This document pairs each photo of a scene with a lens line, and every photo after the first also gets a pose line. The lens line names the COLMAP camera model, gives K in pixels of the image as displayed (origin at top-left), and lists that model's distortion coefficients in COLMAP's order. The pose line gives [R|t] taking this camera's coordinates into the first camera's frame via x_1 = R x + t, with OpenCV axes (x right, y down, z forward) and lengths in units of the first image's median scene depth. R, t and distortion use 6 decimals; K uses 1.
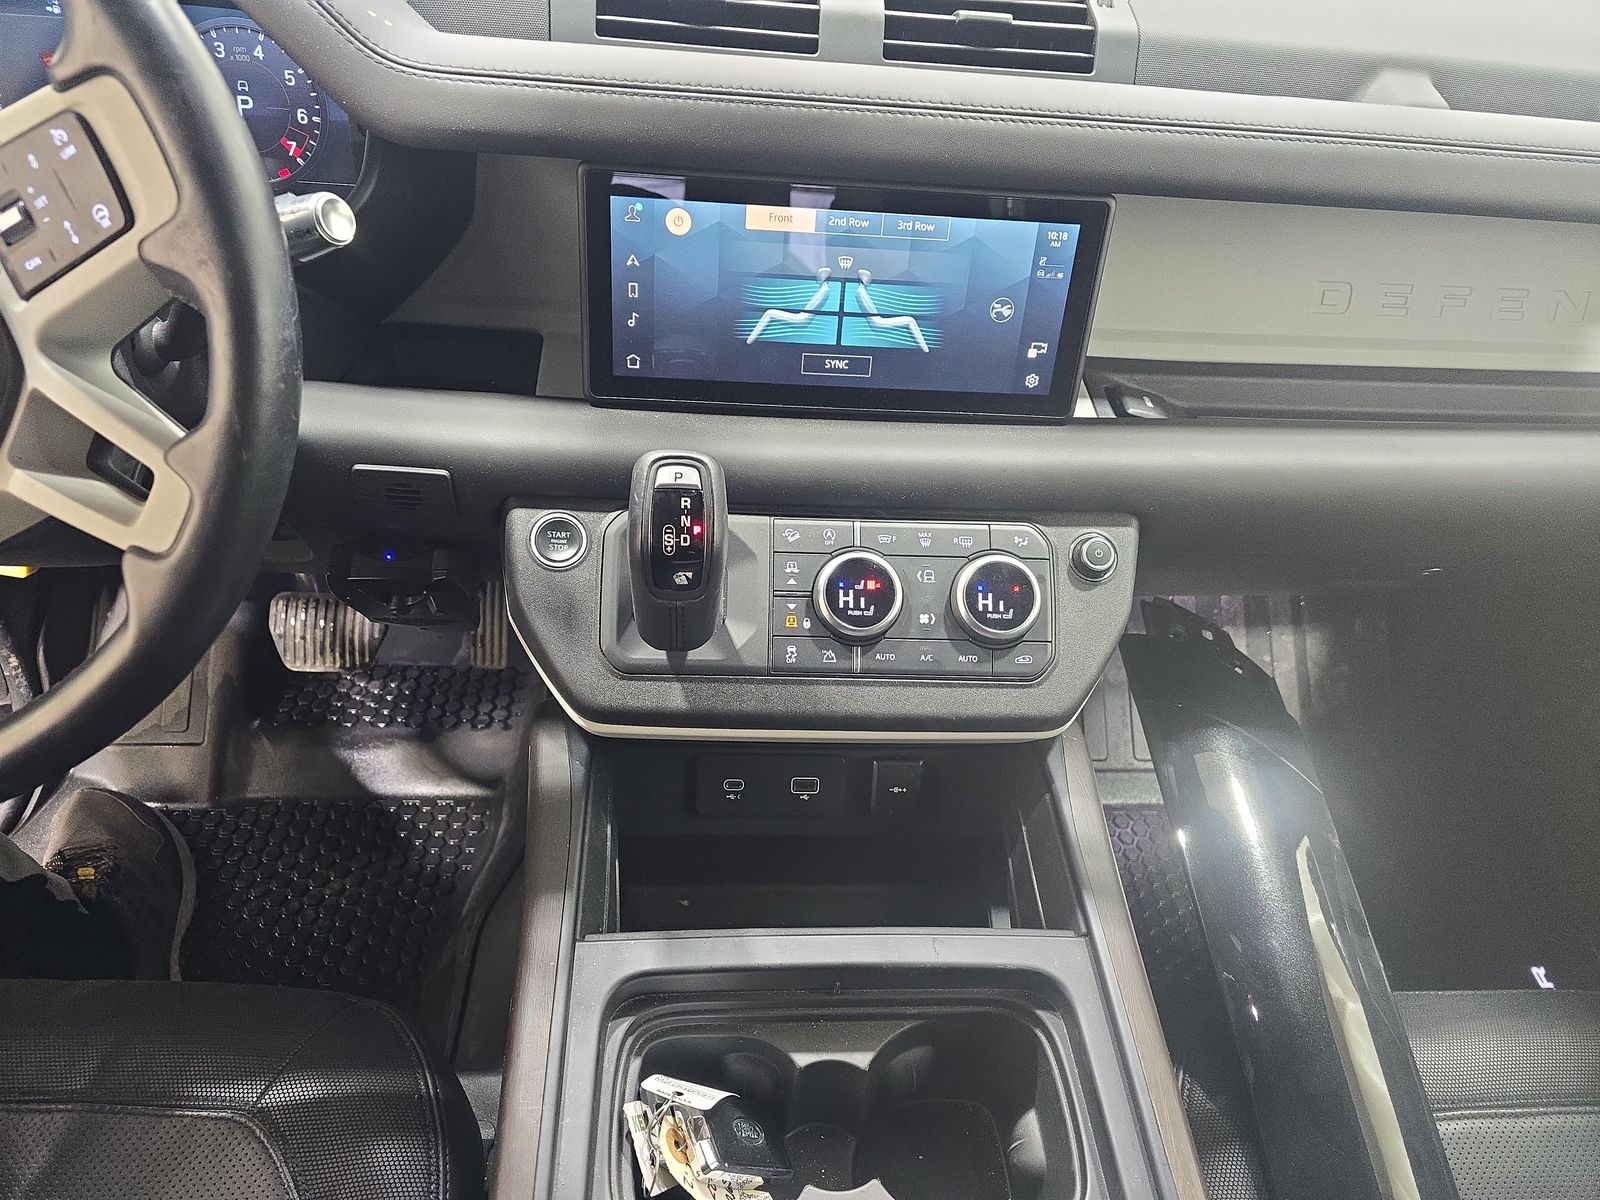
lens RADIAL K [[1063.2, 0, 800.0], [0, 1063.2, 600.0], [0, 0, 1]] dist [0.062648, -0.066431]
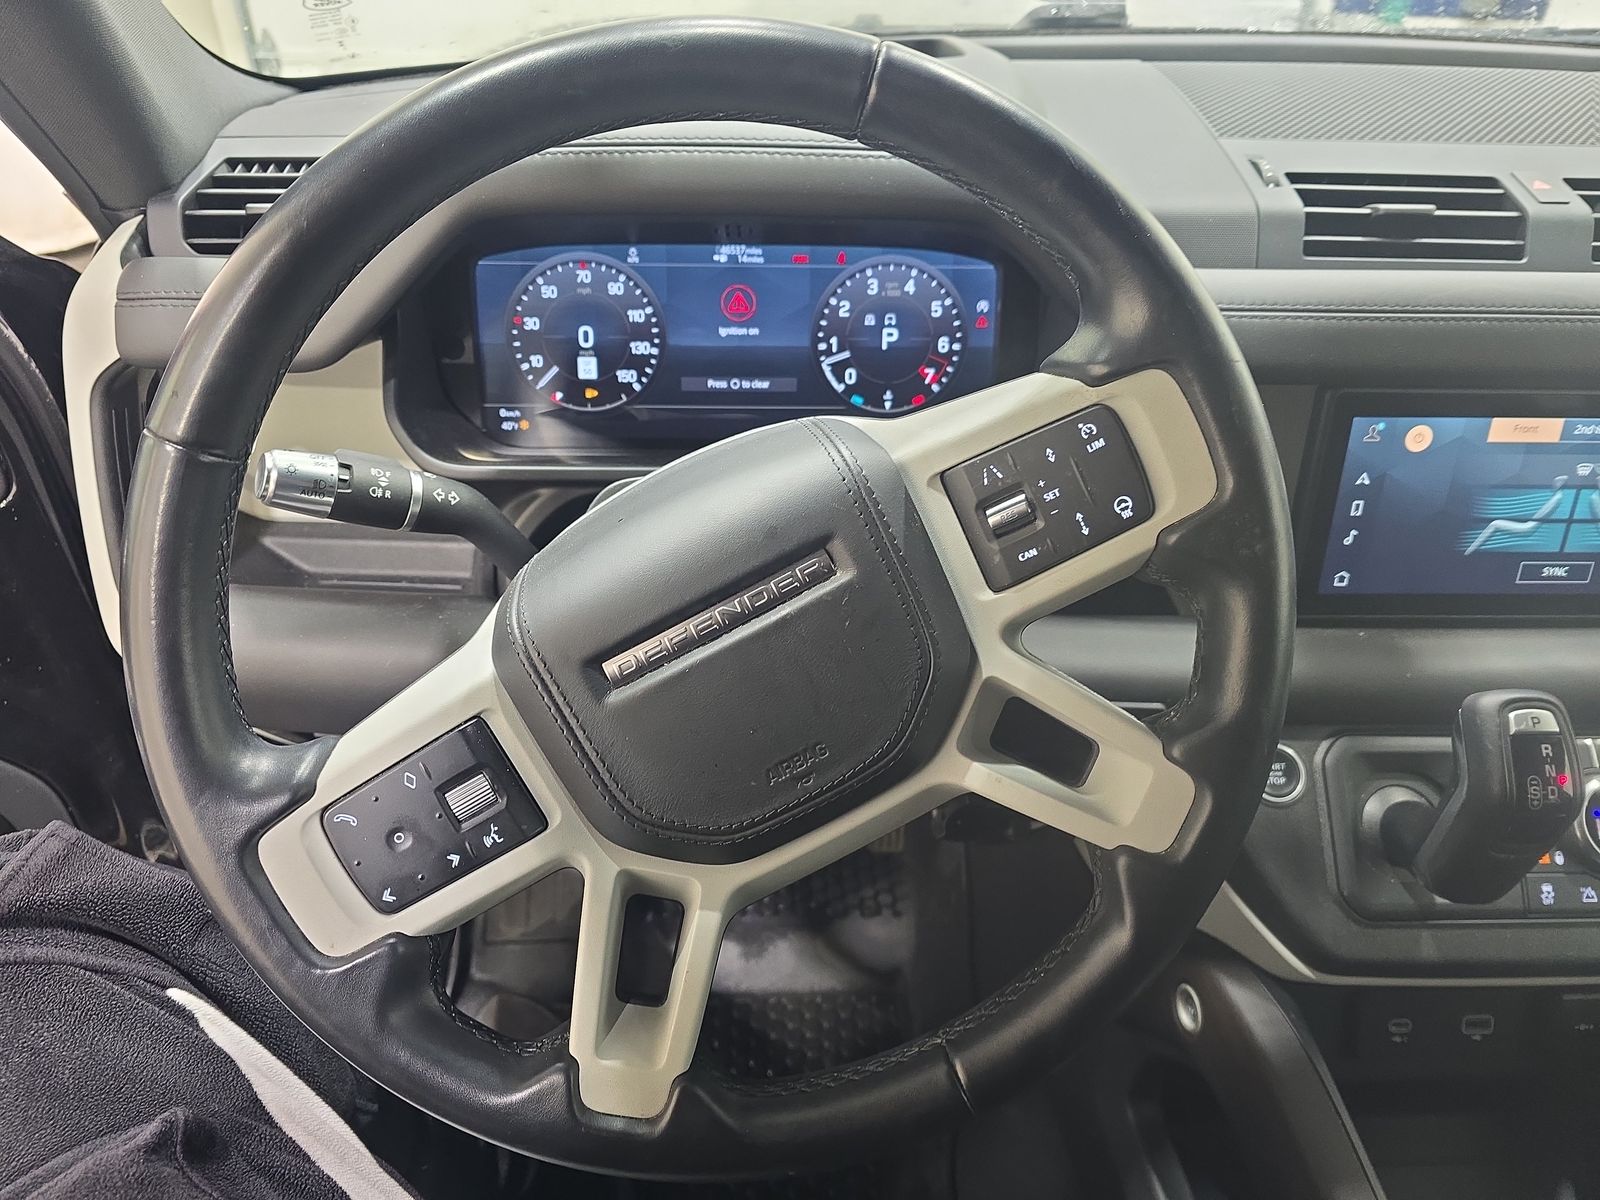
lens RADIAL K [[1082.6, 0, 800.0], [0, 1082.6, 600.0], [0, 0, 1]] dist [0.004565, -0.003759]
pose [[0.997255, -0.035759, -0.064842, -0.580399], [0.028785, 0.994006, -0.105466, -0.119366], [0.068225, 0.103310, 0.992307, 0.019090]]
